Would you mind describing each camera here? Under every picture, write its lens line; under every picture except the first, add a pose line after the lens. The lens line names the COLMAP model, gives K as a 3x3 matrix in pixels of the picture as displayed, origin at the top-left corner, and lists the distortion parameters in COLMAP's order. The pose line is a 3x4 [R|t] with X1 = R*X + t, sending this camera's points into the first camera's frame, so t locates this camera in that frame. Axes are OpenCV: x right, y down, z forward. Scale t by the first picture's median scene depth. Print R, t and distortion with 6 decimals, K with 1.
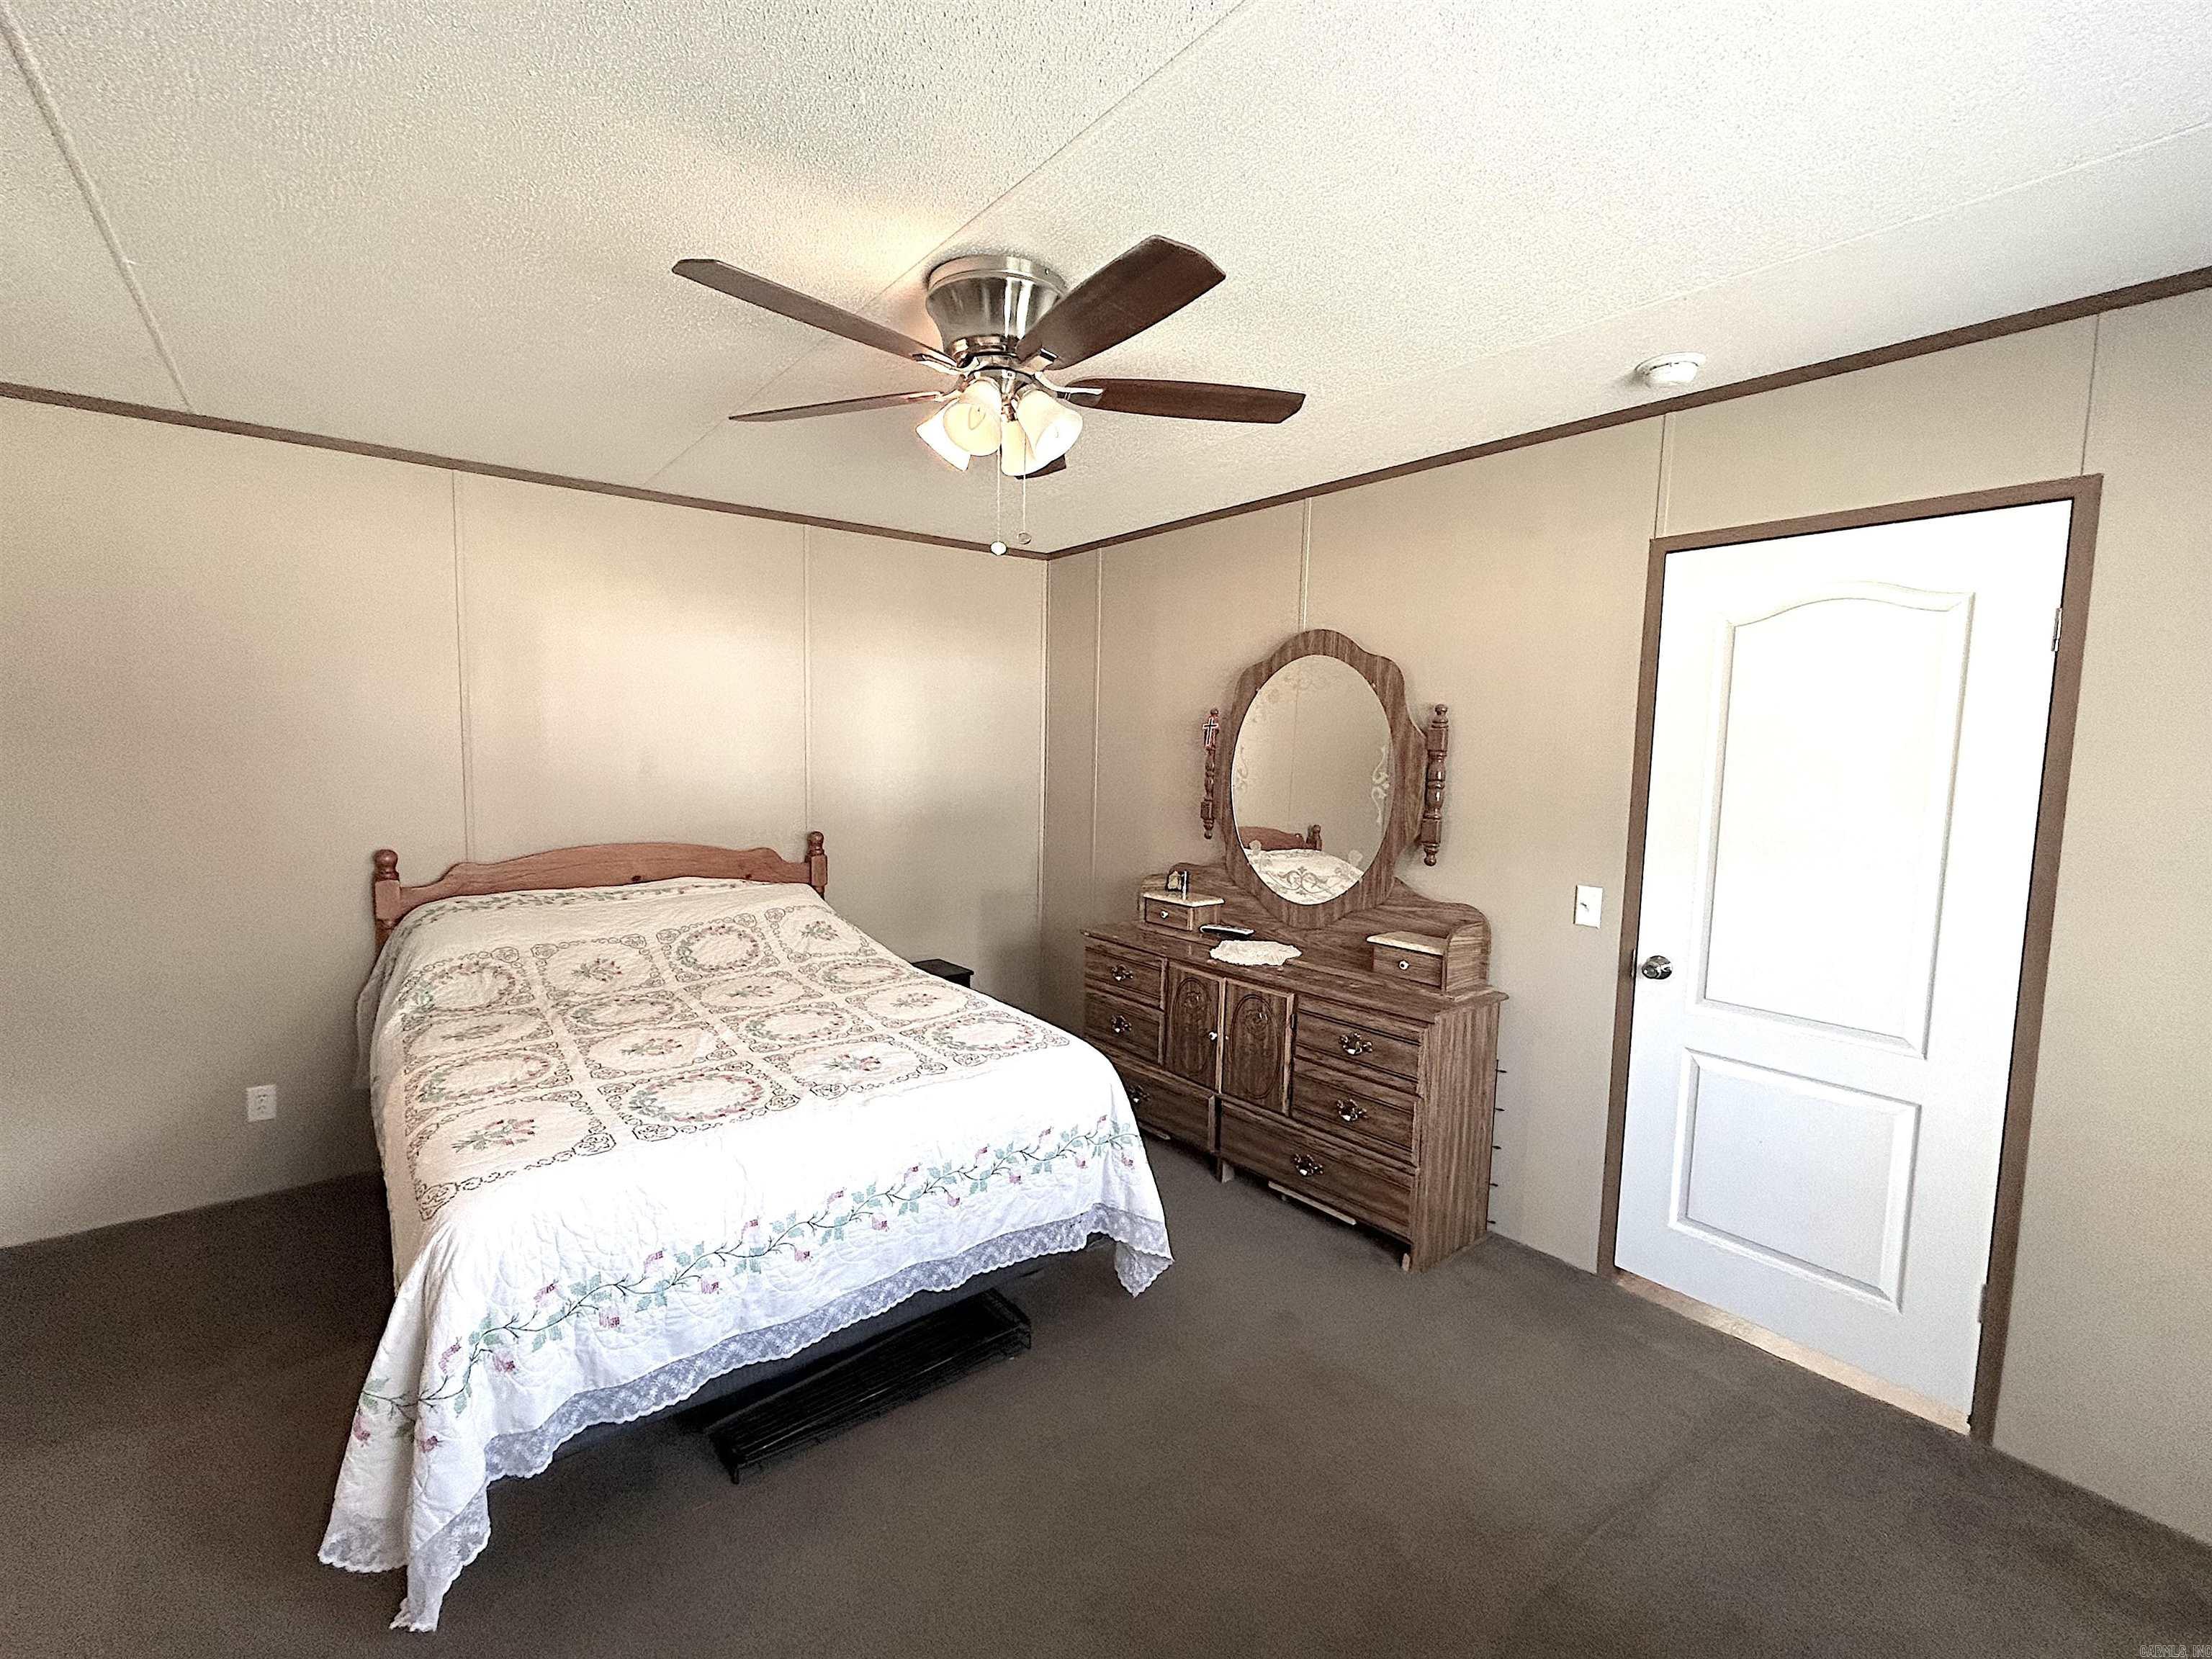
lens RADIAL K [[964.2, 0, 1106.0], [0, 964.2, 829.5], [0, 0, 1]] dist [-0.002490, -0.000358]
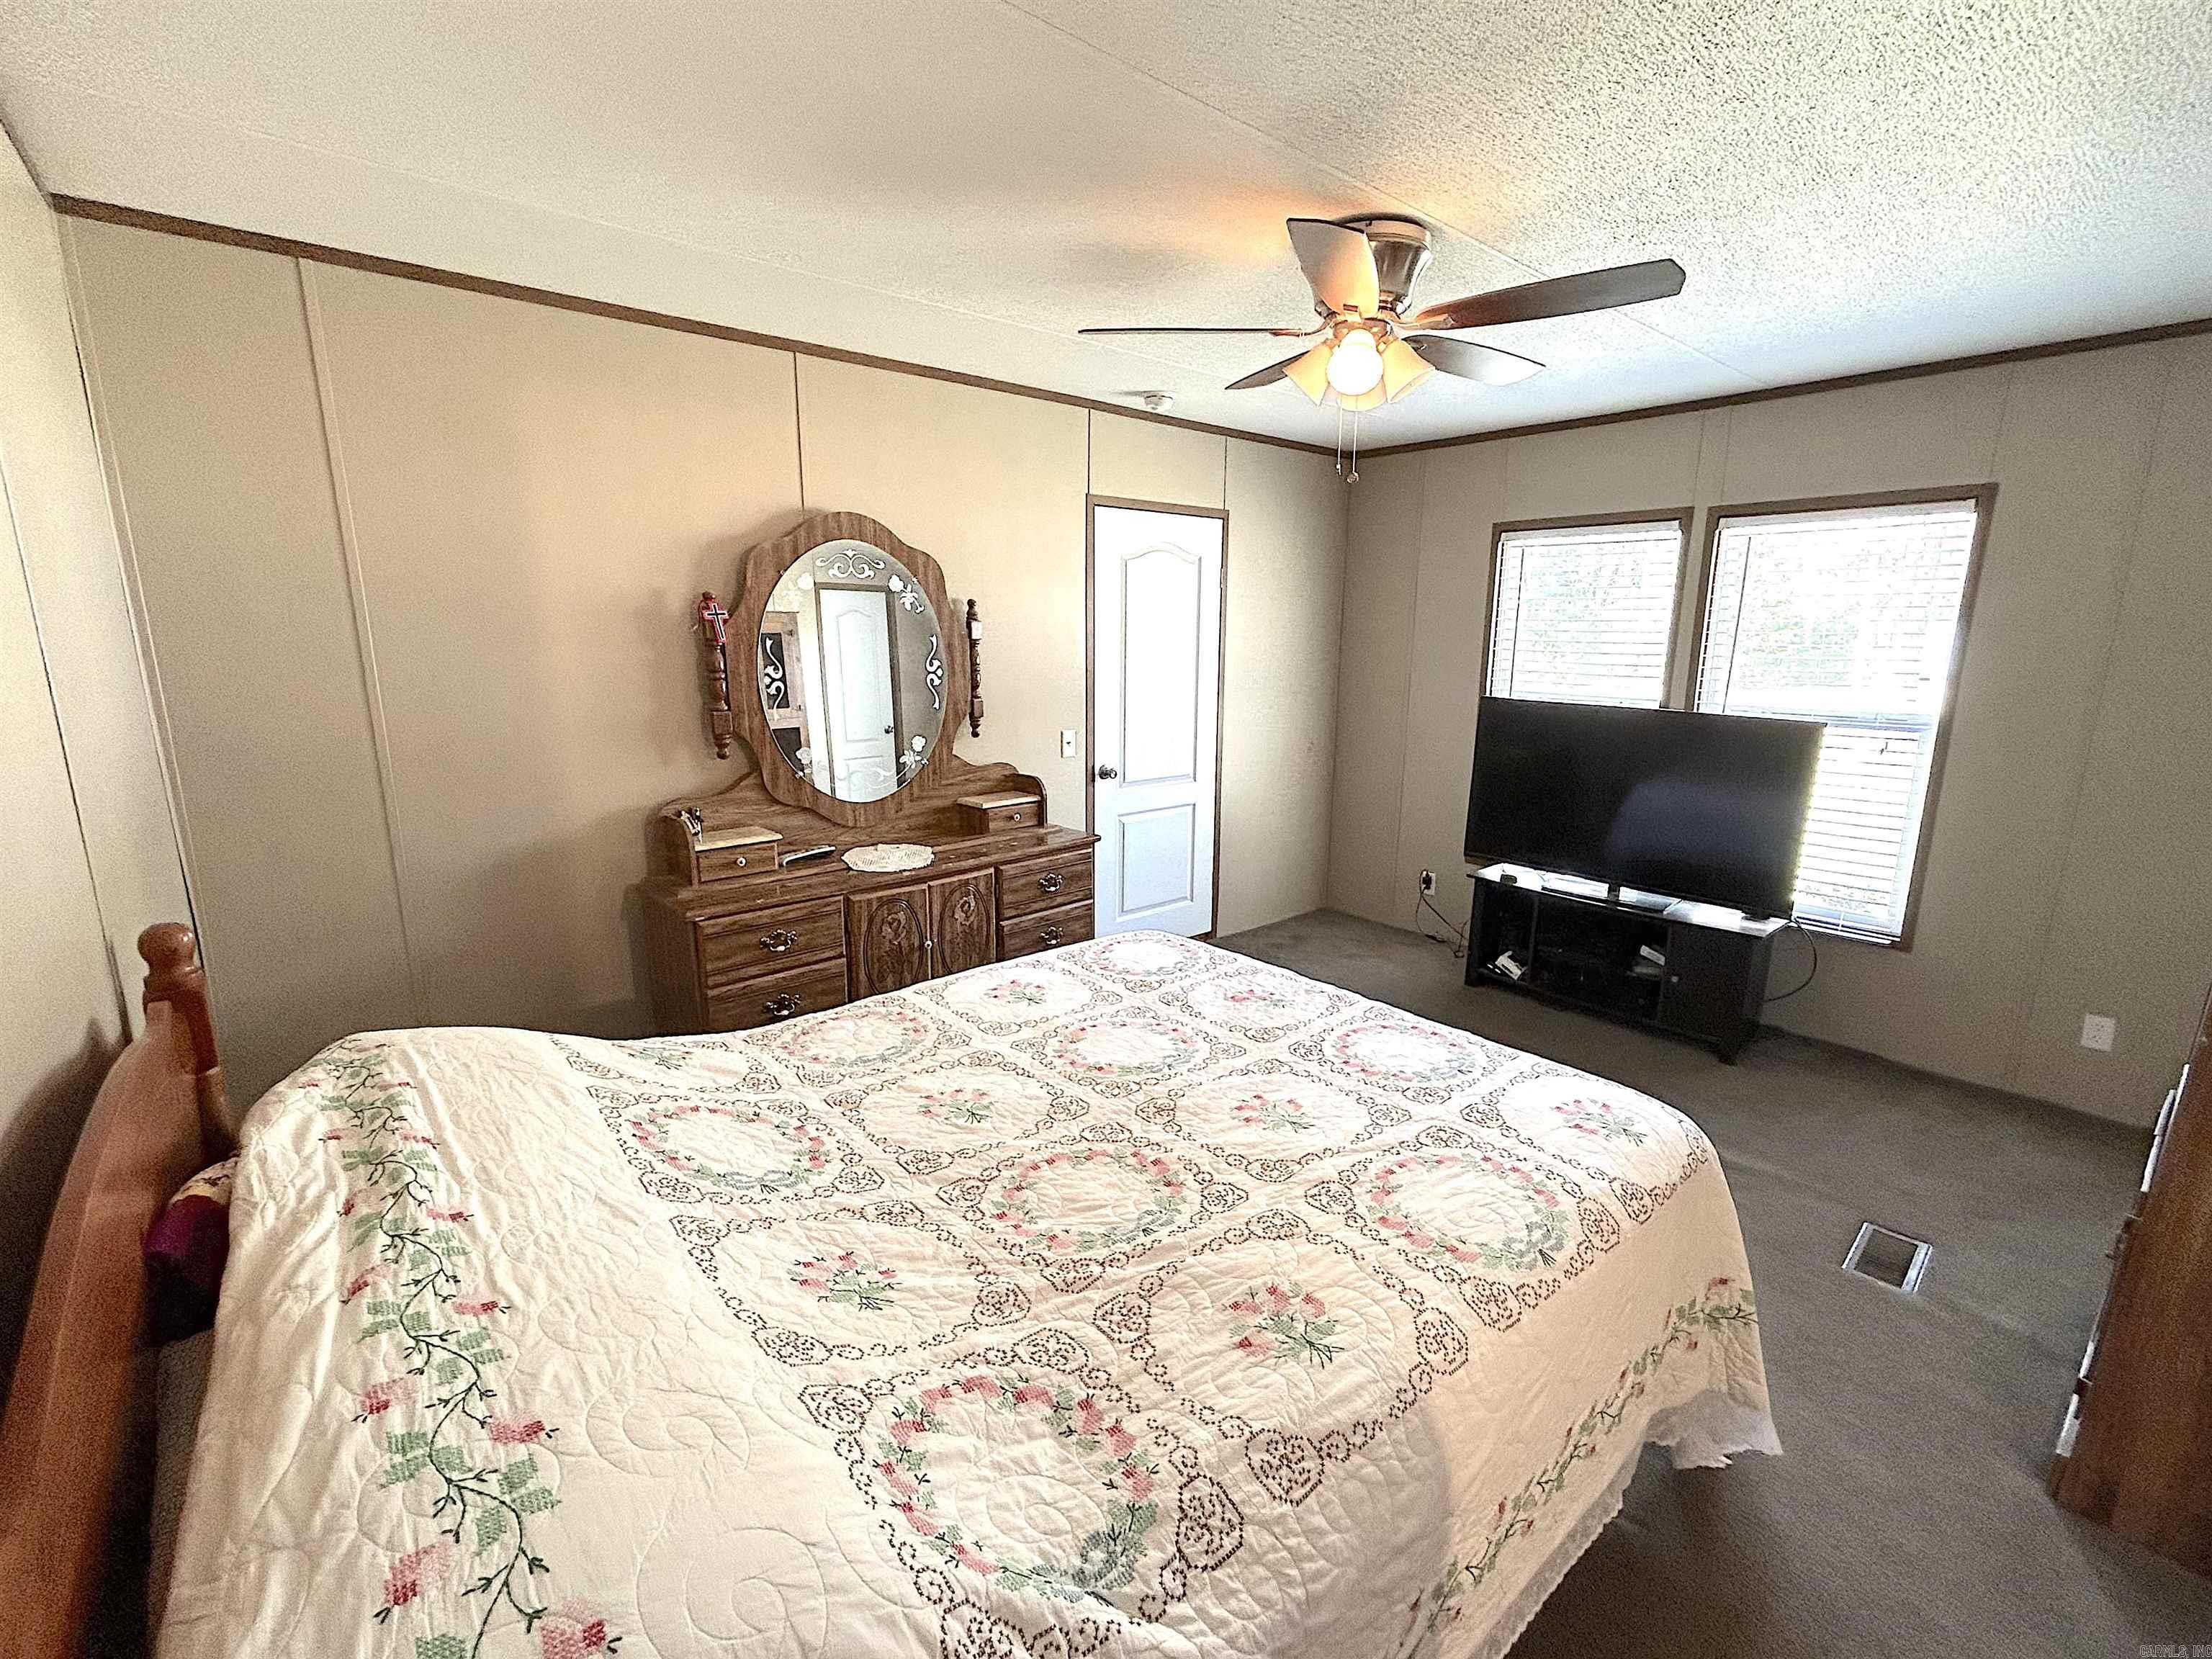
lens RADIAL K [[955.4, 0, 1104.3], [0, 955.4, 835.9], [0, 0, 1]] dist [-0.001663, 0.000089]
pose [[-0.034324, -0.232188, 0.972065, -1.011515], [0.083220, 0.968596, 0.234298, -0.128628], [-0.995940, 0.088938, -0.013924, 1.036047]]
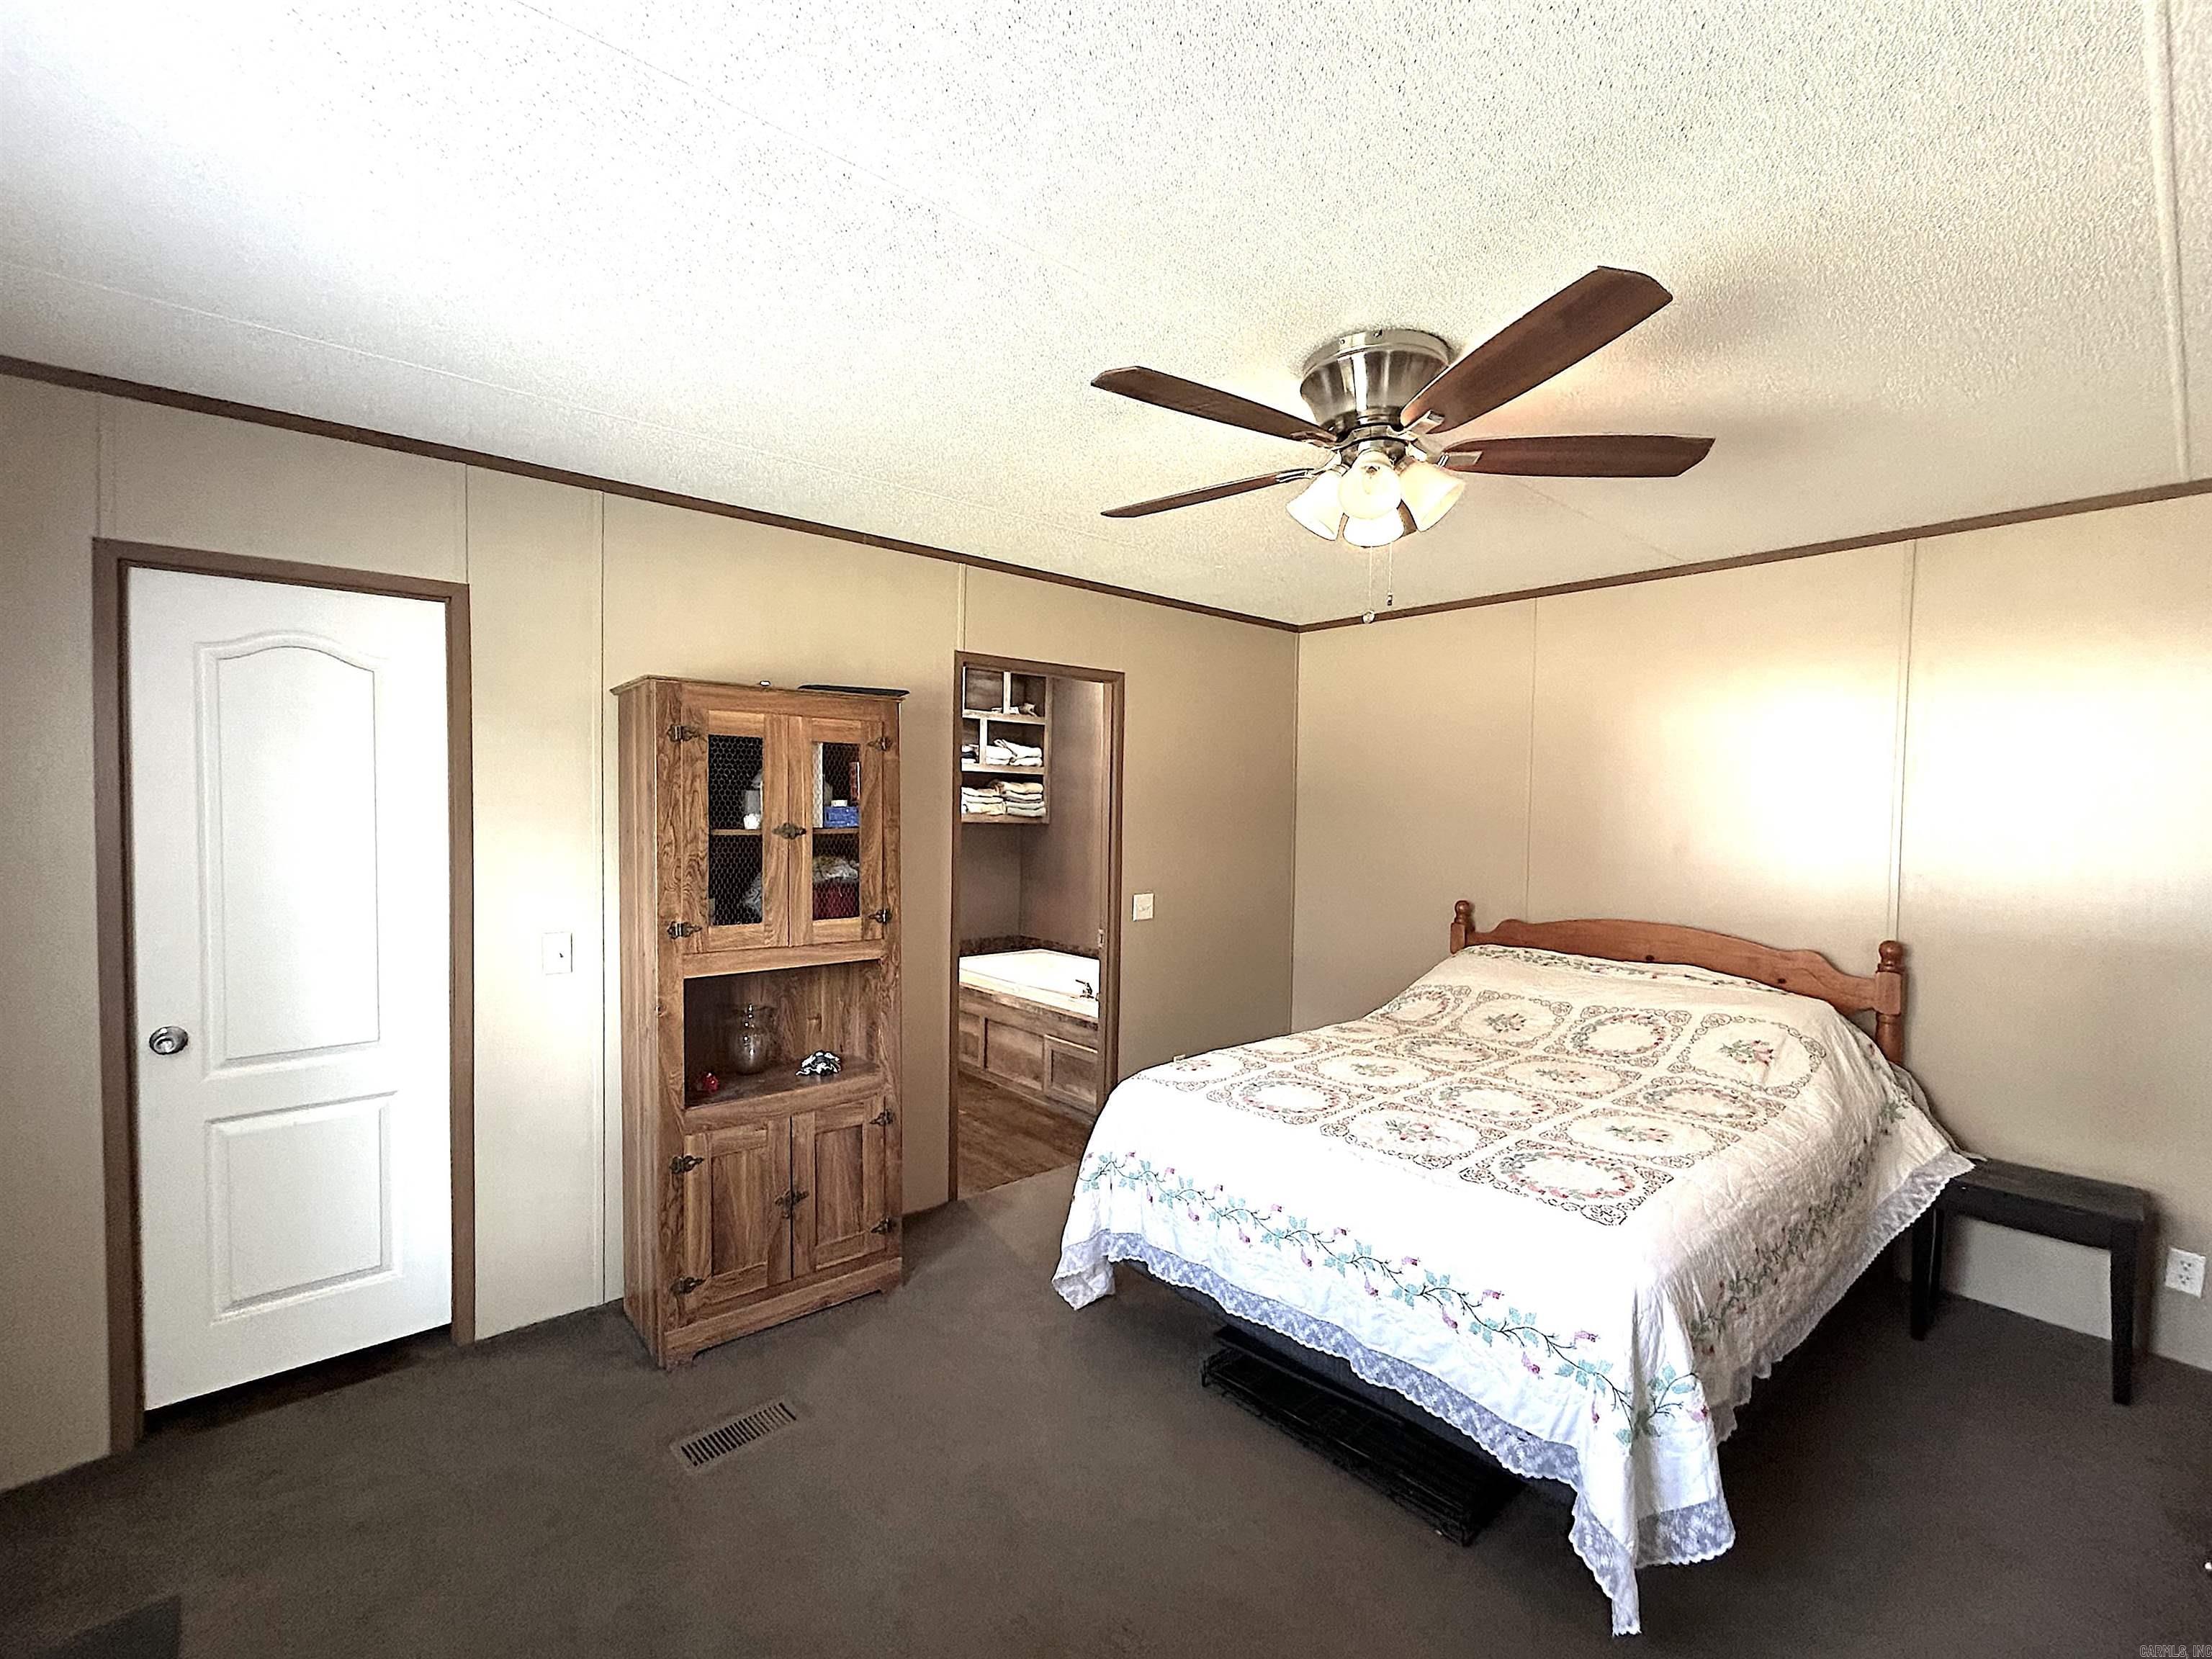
lens RADIAL K [[955.4, 0, 1104.3], [0, 955.4, 835.9], [0, 0, 1]] dist [-0.001663, 0.000089]
pose [[0.045695, 0.016711, -0.998816, 0.650415], [-0.101049, 0.994809, 0.012021, -0.041410], [0.993831, 0.100380, 0.047146, 0.541413]]
